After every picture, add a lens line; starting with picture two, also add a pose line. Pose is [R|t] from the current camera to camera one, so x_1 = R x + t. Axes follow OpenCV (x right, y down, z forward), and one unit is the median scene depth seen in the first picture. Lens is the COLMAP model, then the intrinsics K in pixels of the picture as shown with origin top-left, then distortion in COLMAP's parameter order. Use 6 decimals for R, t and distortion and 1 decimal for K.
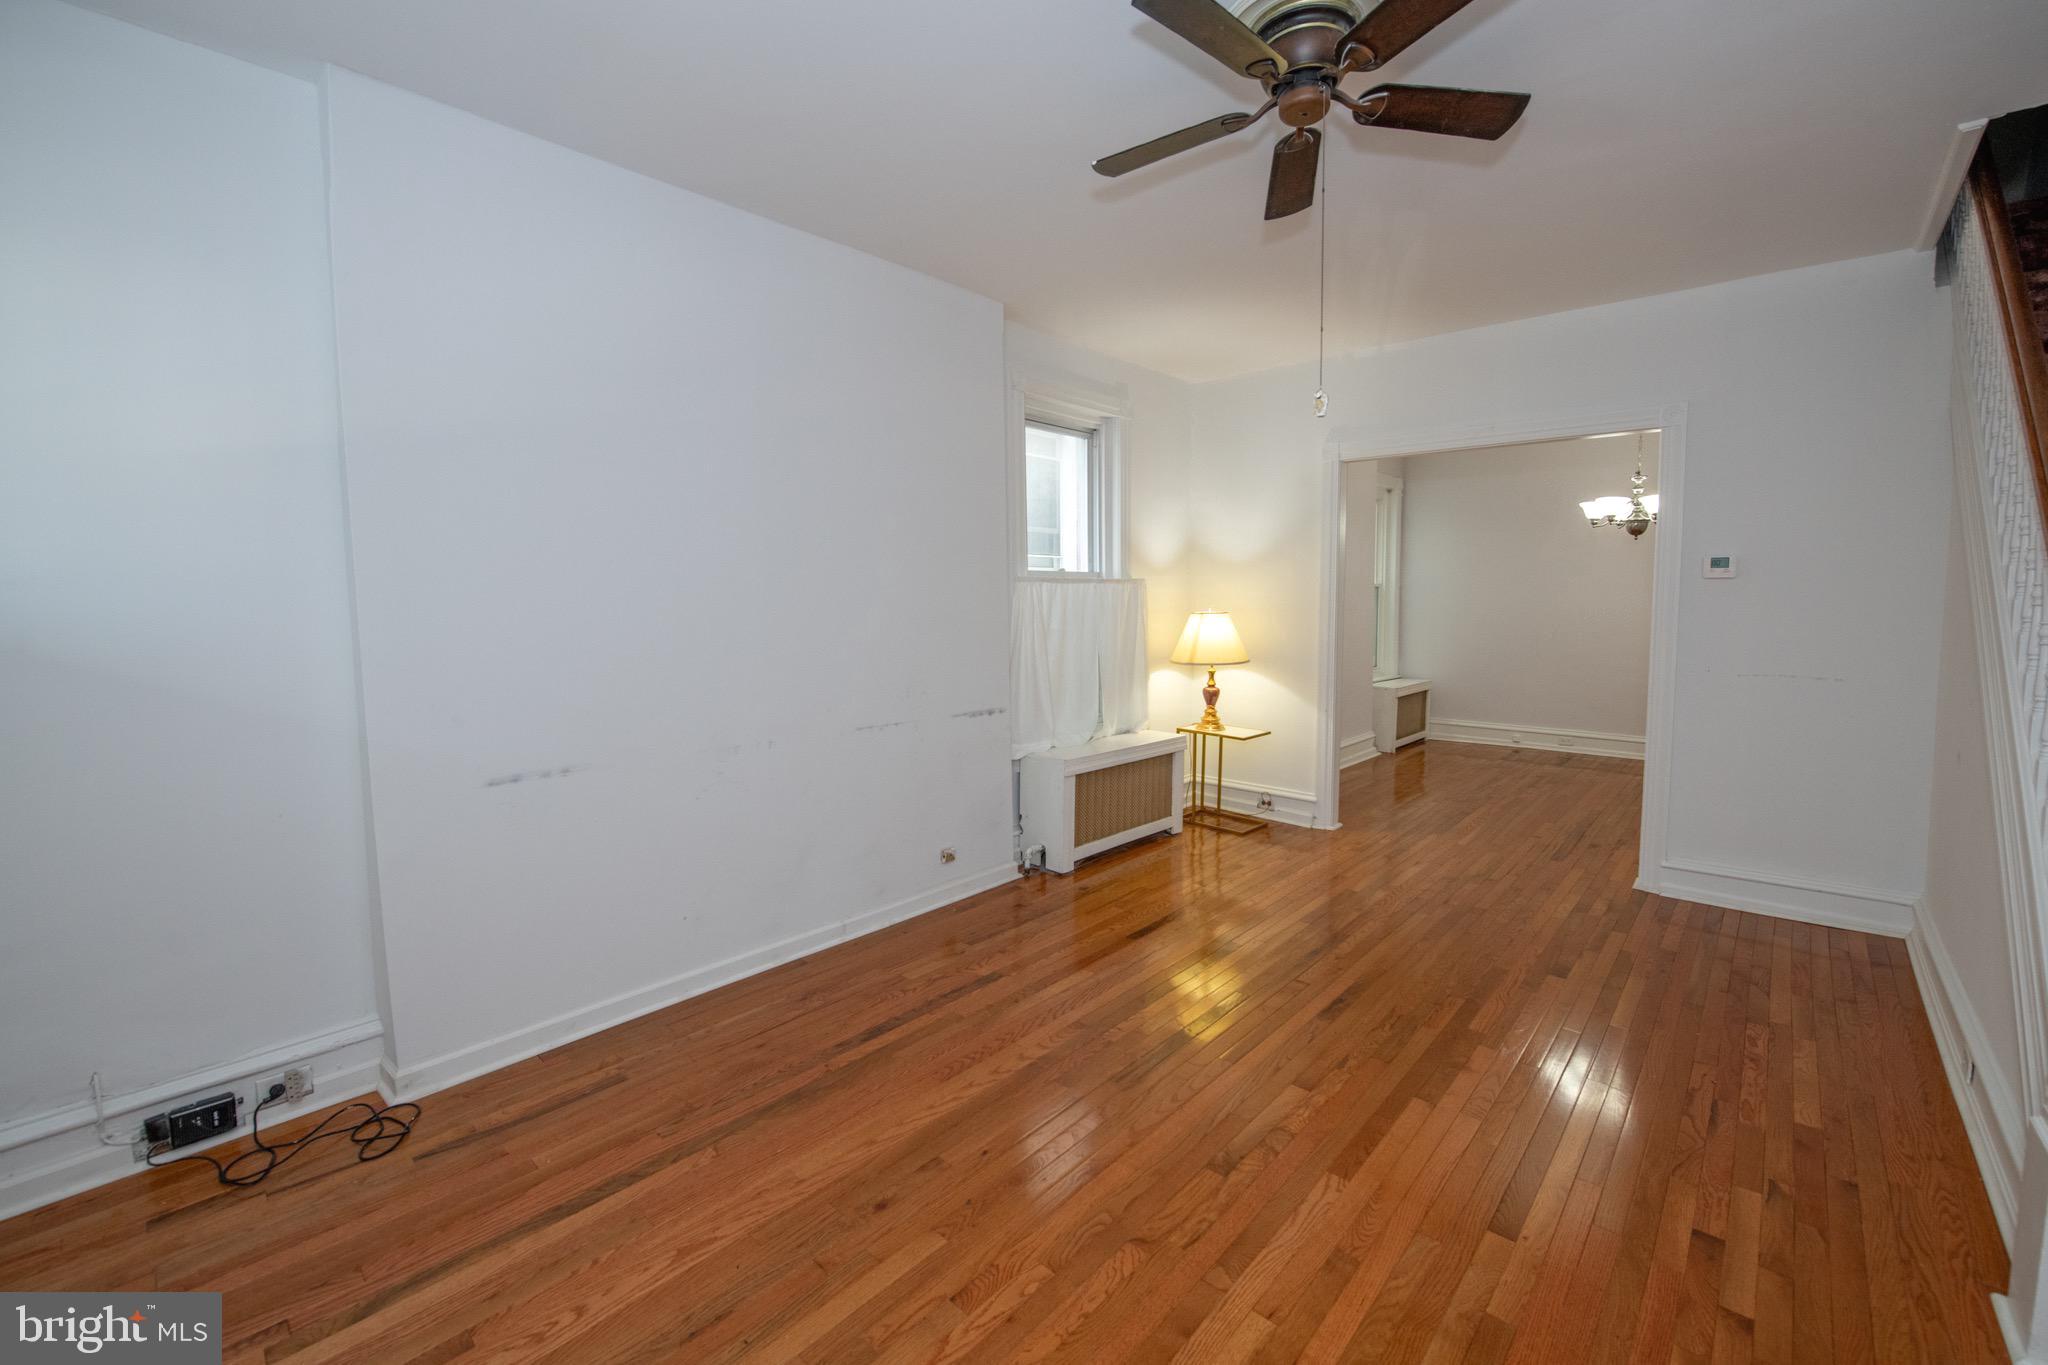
lens RADIAL K [[845.5, 0, 1050.6], [0, 845.5, 677.3], [0, 0, 1]] dist [-0.018045, -0.000880]
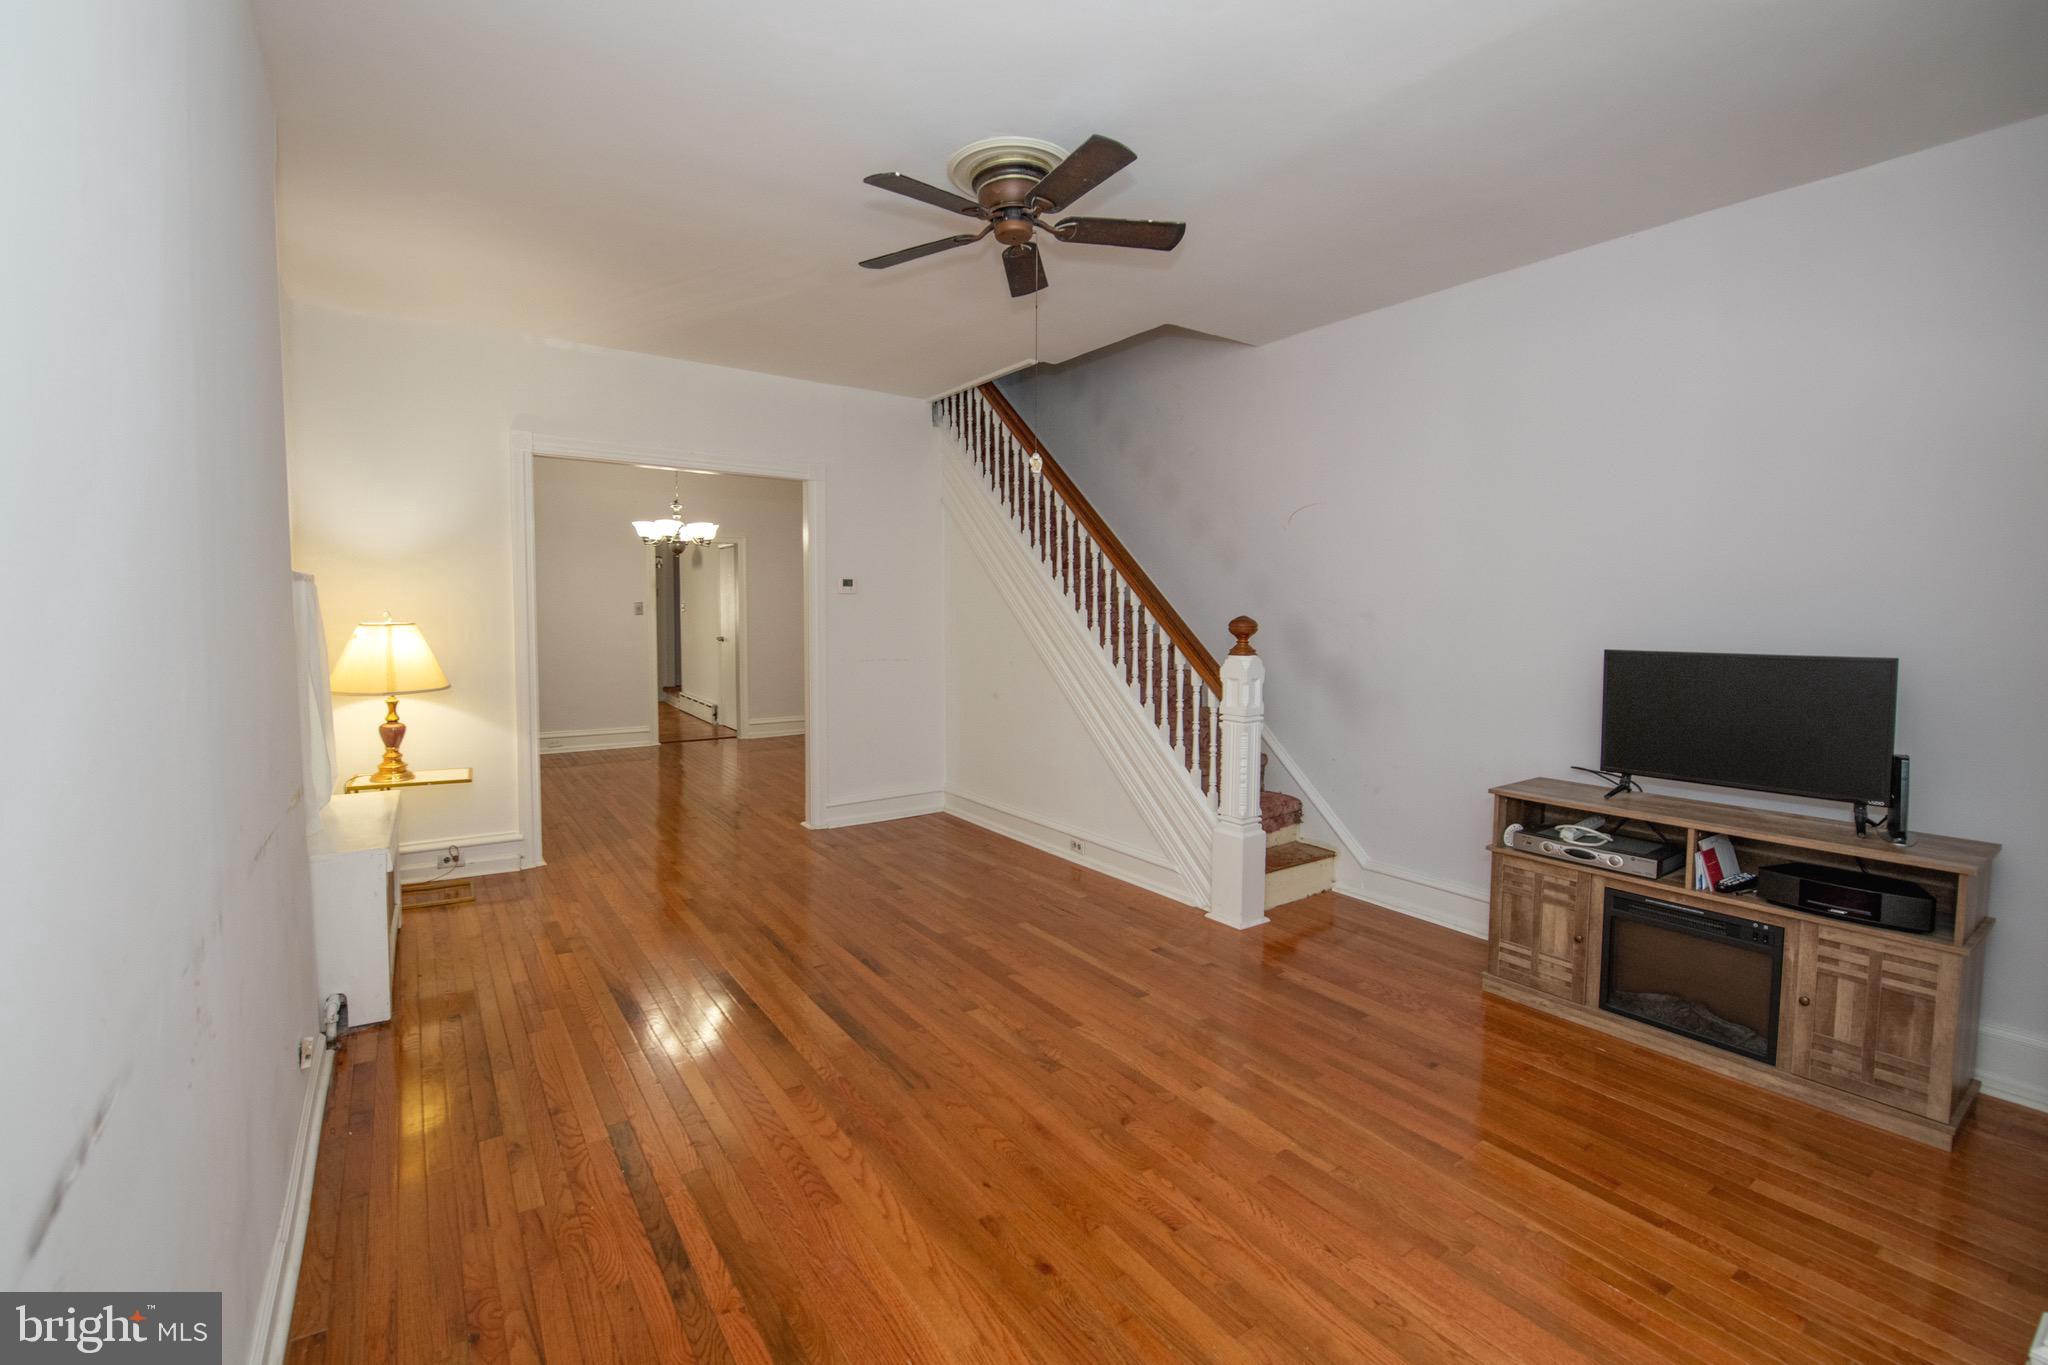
lens RADIAL K [[865.4, 0, 990.7], [0, 865.4, 659.5], [0, 0, 1]] dist [-0.013989, -0.004247]
pose [[0.249155, -0.052395, 0.967045, -0.554970], [0.082260, 0.996072, 0.032773, -0.035049], [-0.964964, 0.071383, 0.252486, 0.393479]]
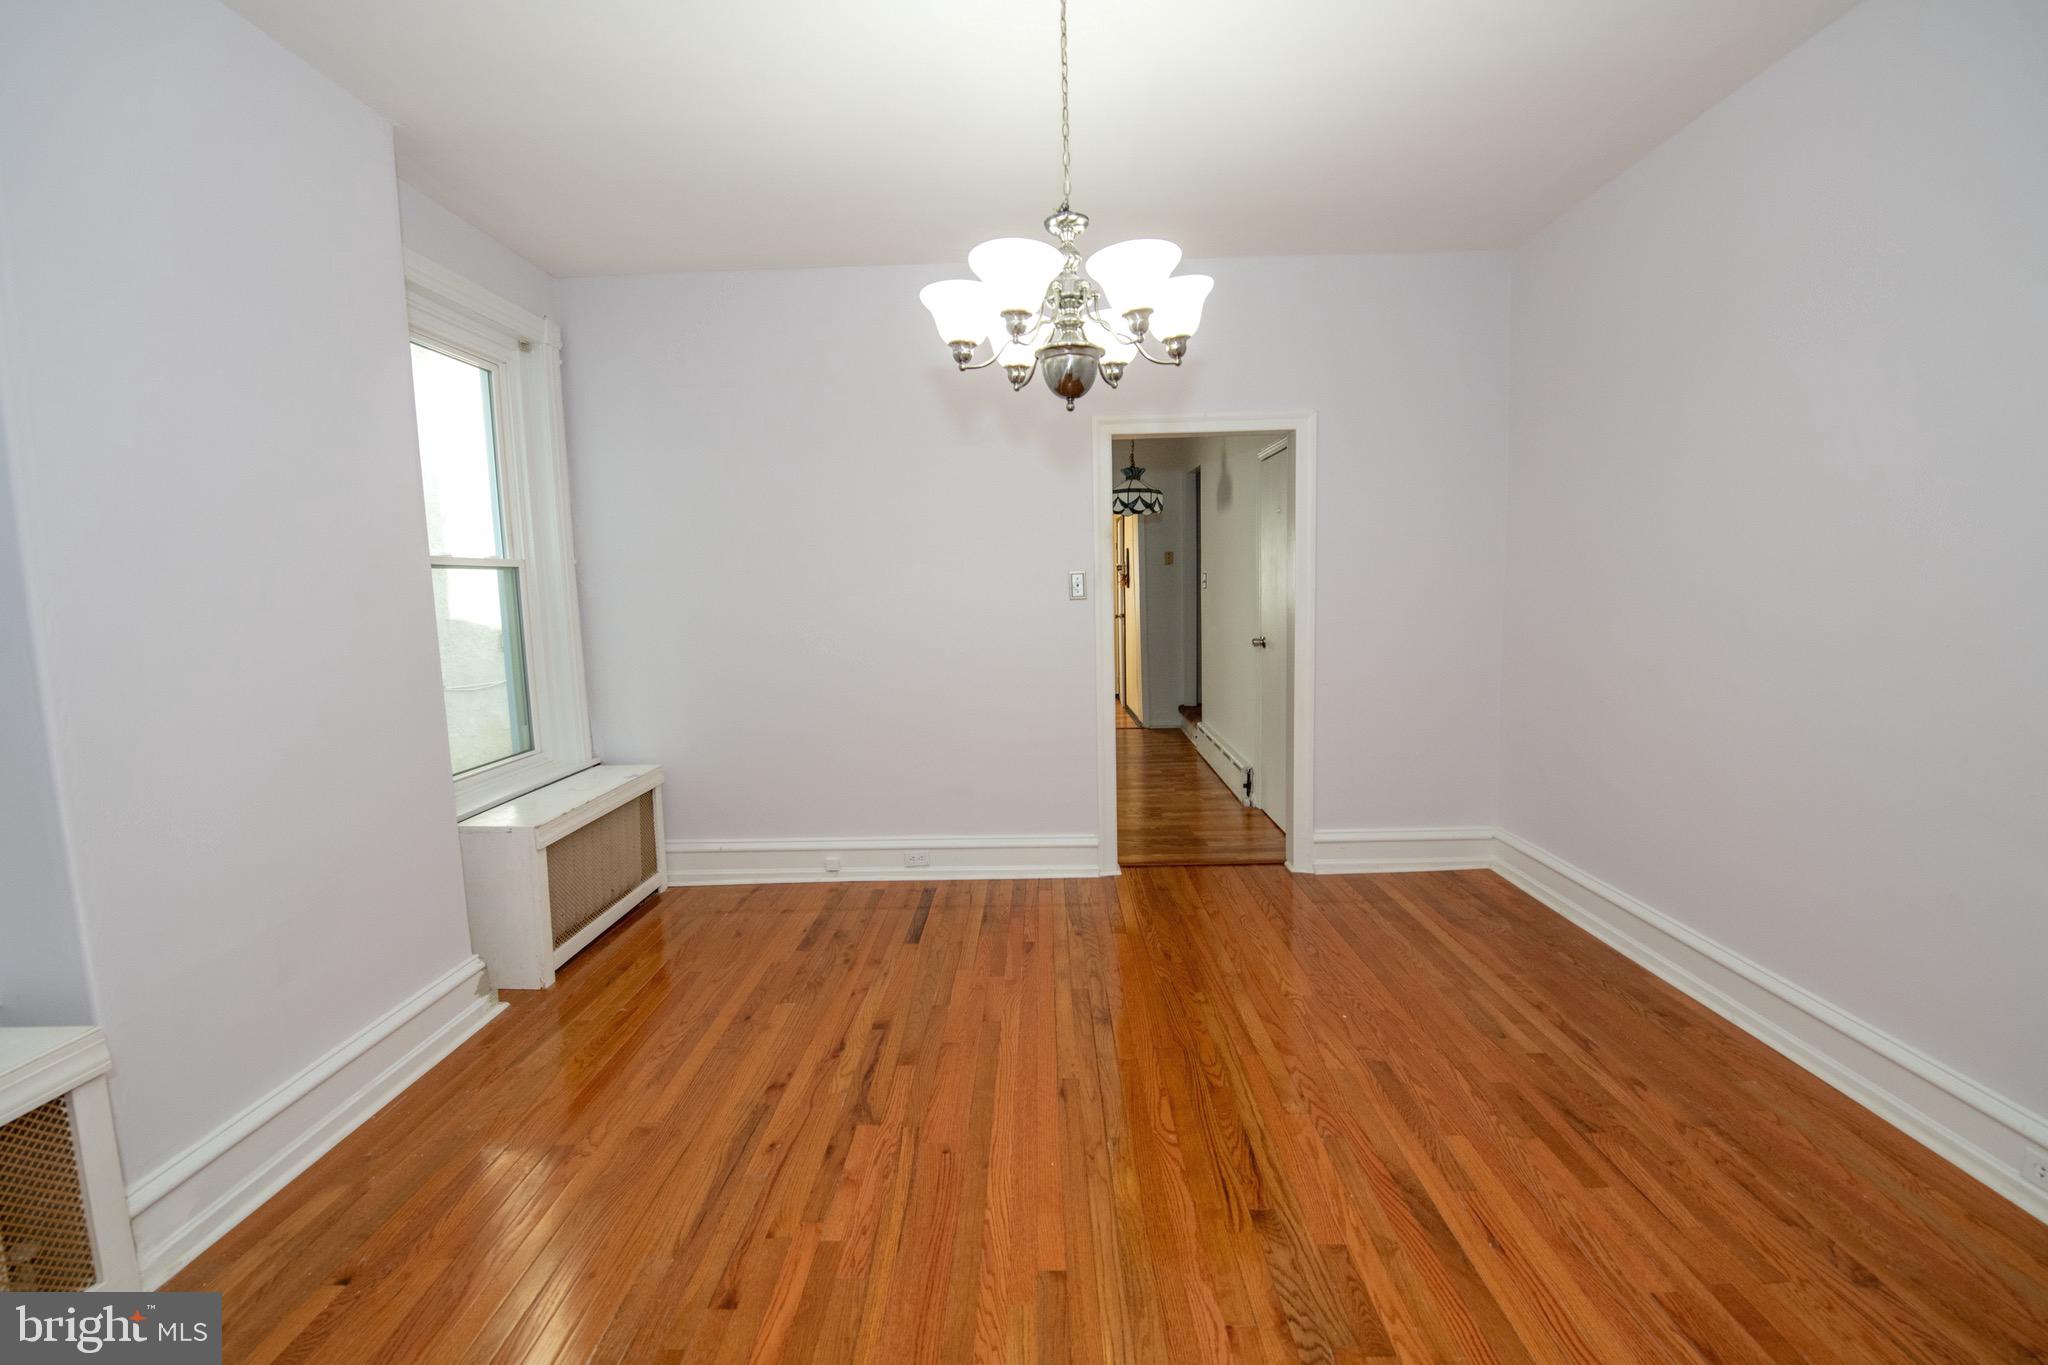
lens RADIAL K [[835.6, 0, 1013.9], [0, 835.6, 683.7], [0, 0, 1]] dist [-0.015670, -0.000349]
pose [[0.765712, -0.093385, 0.636367, 0.663112], [0.082487, 0.995491, 0.046834, -0.100003], [-0.637872, 0.016631, 0.769963, 1.101098]]
